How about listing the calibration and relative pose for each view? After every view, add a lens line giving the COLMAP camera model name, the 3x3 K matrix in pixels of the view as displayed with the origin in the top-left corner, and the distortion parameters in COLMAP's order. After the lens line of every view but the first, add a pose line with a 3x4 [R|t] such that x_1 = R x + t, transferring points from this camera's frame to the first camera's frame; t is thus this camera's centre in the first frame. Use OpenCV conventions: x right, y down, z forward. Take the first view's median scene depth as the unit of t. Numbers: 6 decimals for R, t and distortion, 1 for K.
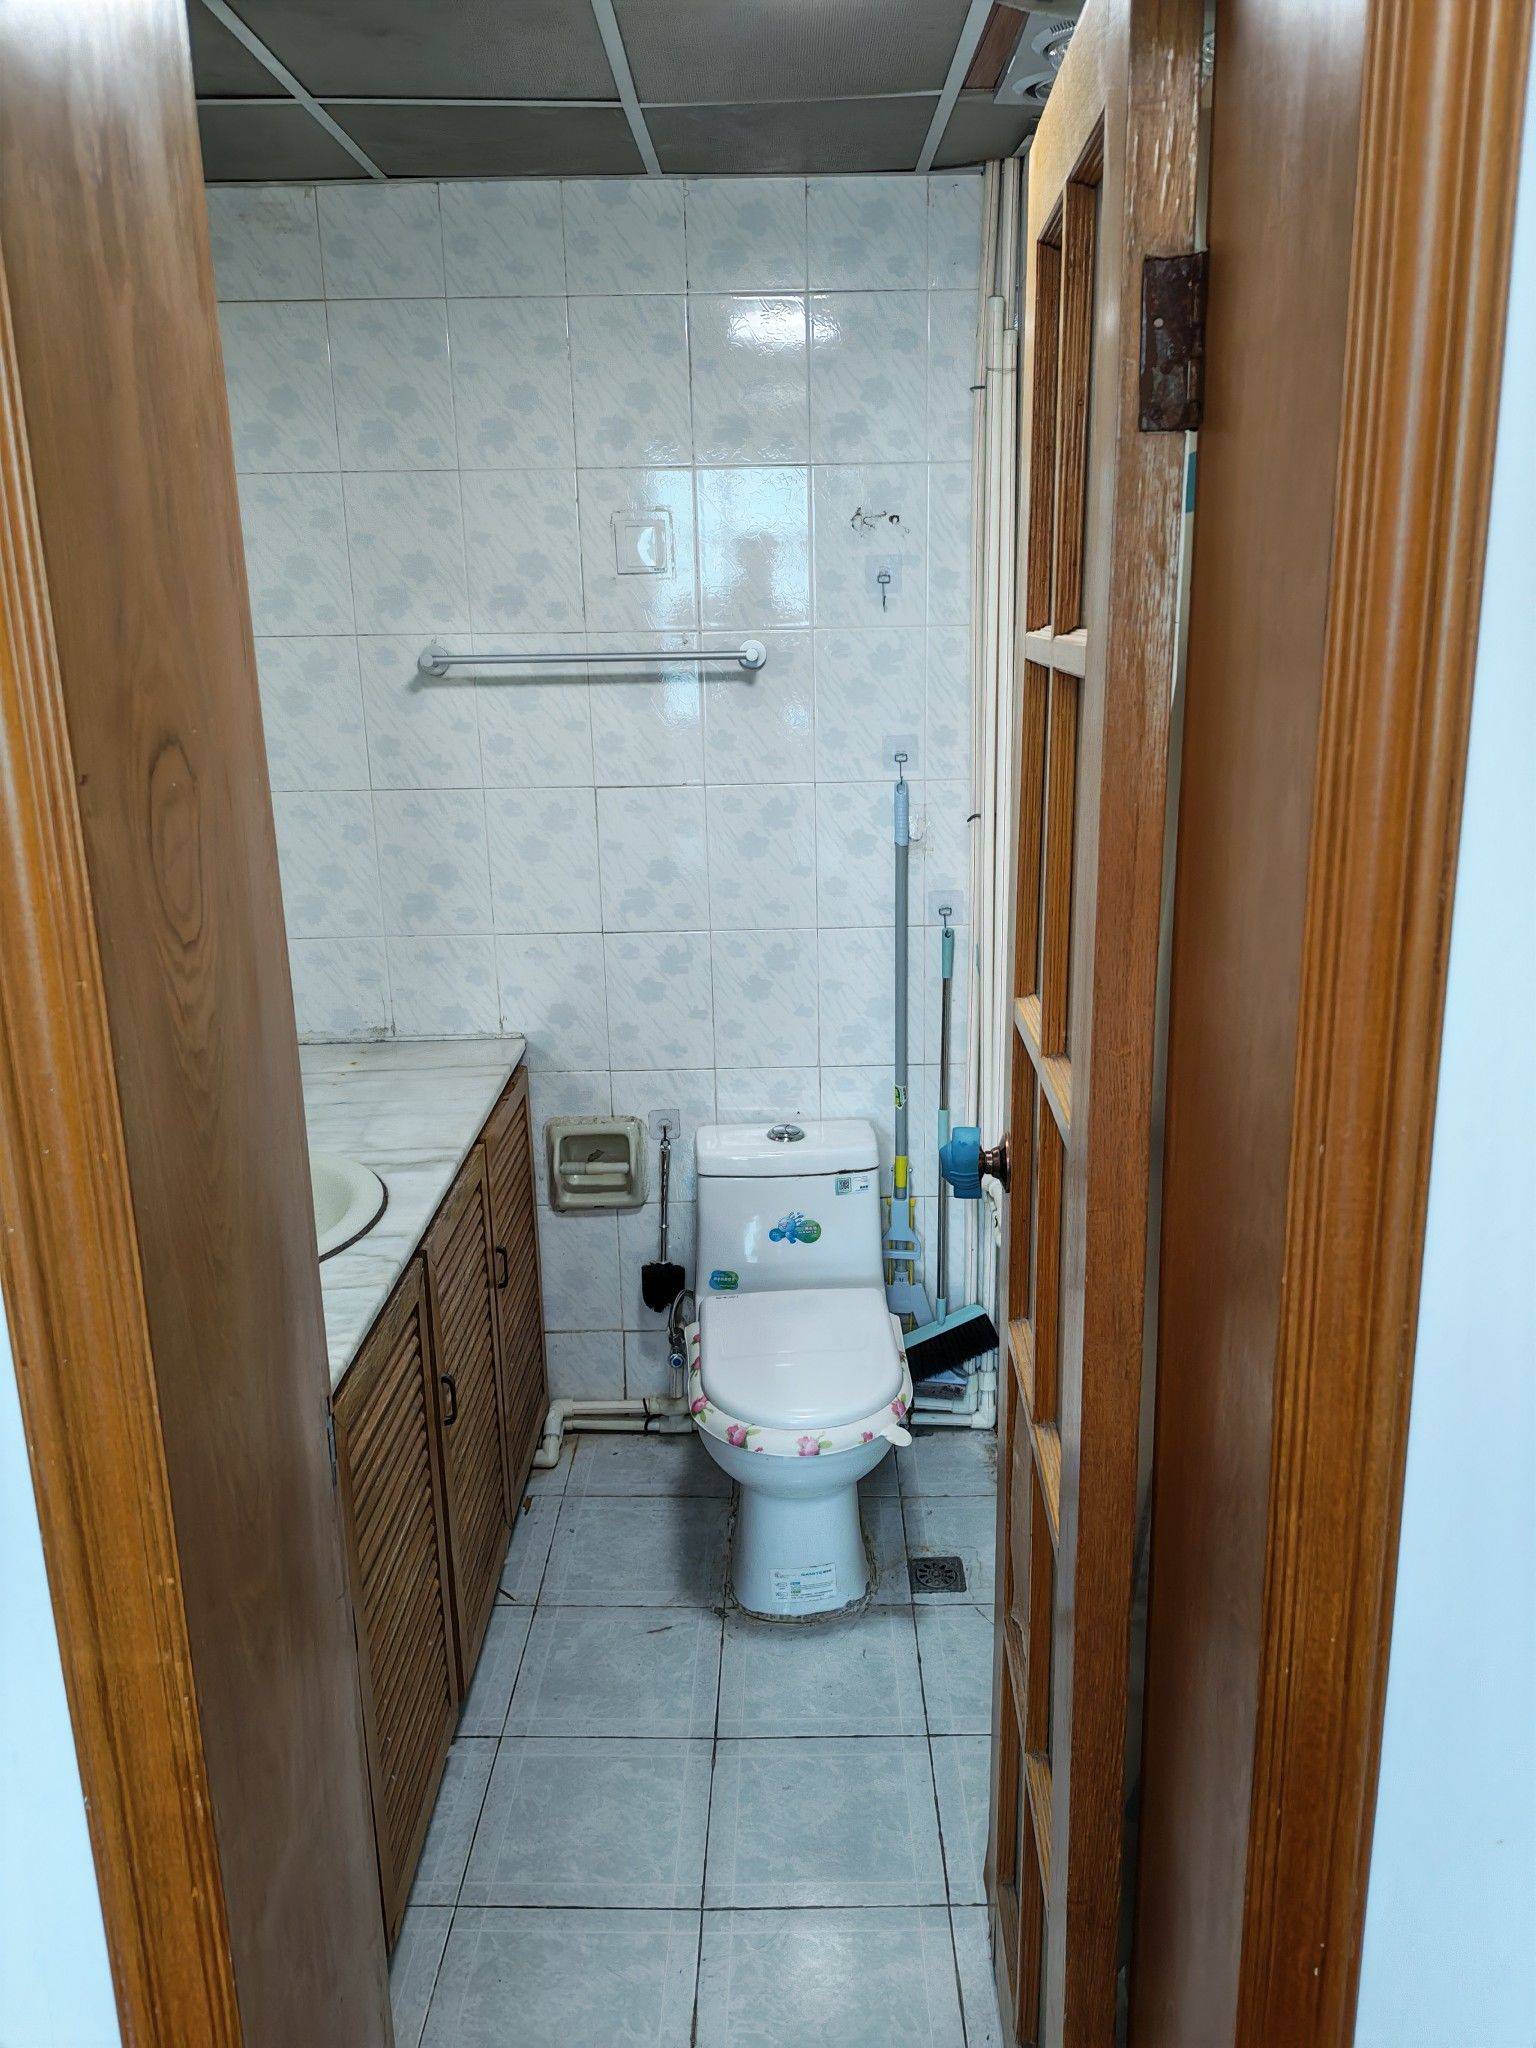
lens RADIAL K [[1562.8, 0, 793.0], [0, 1562.8, 993.6], [0, 0, 1]] dist [0.098432, -0.138096]
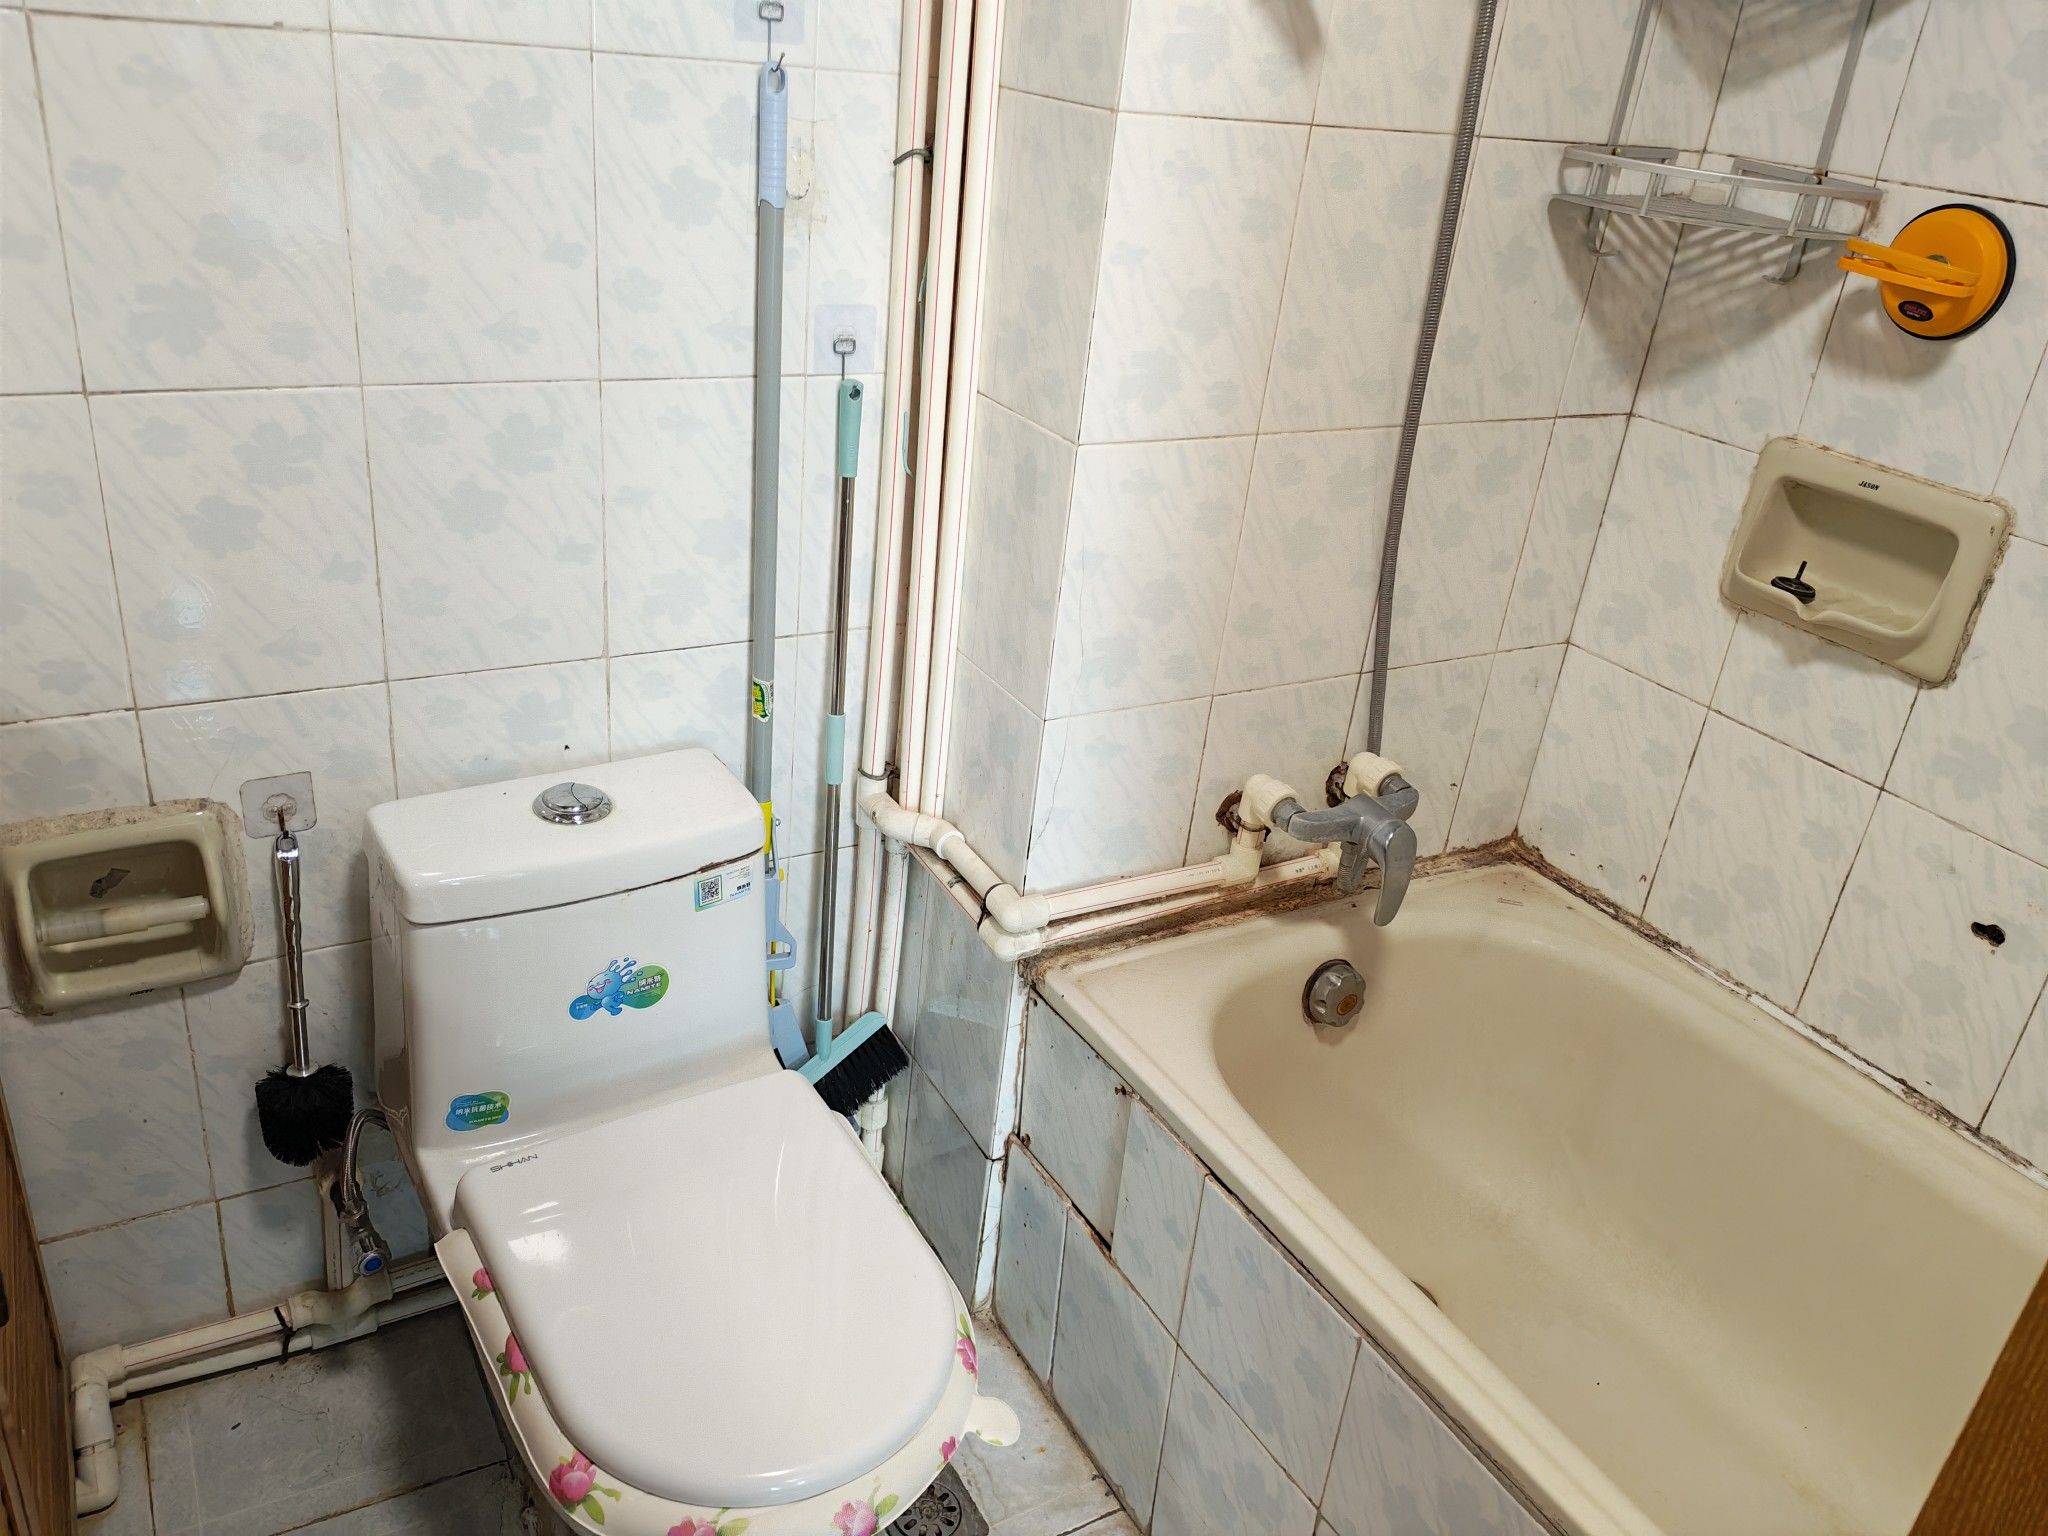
lens RADIAL K [[1553.0, 0, 1003.4], [0, 1553.0, 749.5], [0, 0, 1]] dist [0.087763, -0.133392]
pose [[0.863262, -0.123270, 0.489473, -0.125797], [0.012745, 0.974735, 0.223000, -0.036446], [-0.504596, -0.186269, 0.843023, 0.501641]]
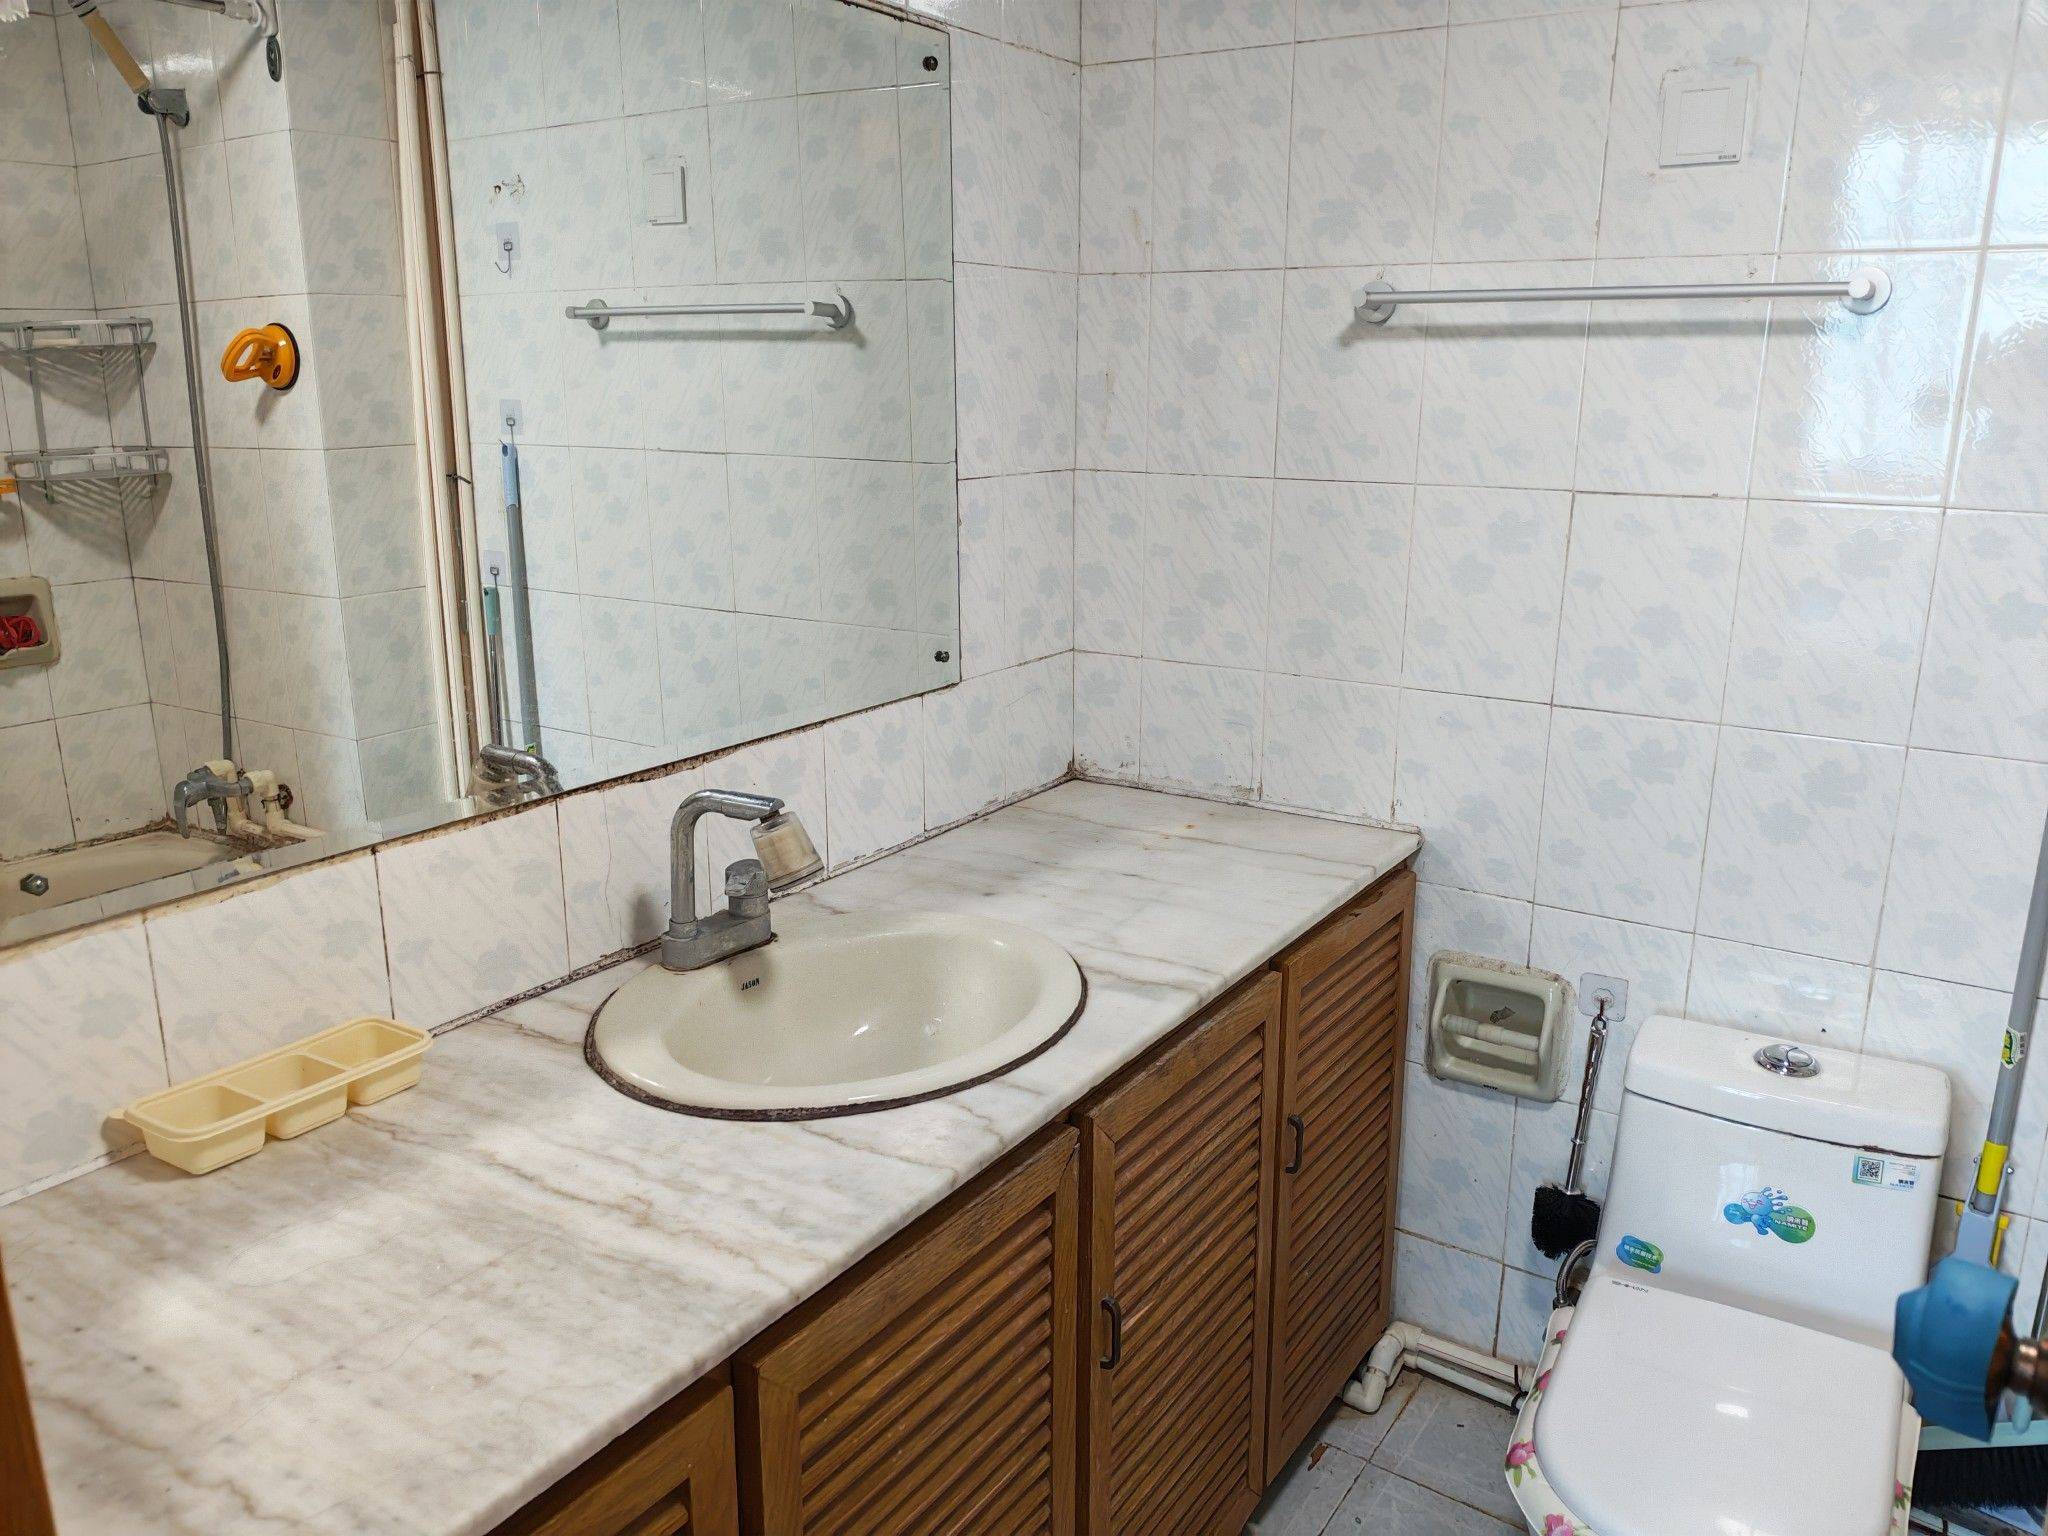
lens RADIAL K [[1544.1, 0, 1045.8], [0, 1544.1, 784.6], [0, 0, 1]] dist [0.099117, -0.151471]
pose [[0.834838, 0.168087, -0.524206, 0.057285], [-0.156445, 0.985423, 0.066825, -0.015421], [0.527797, 0.026221, 0.848966, 0.296978]]
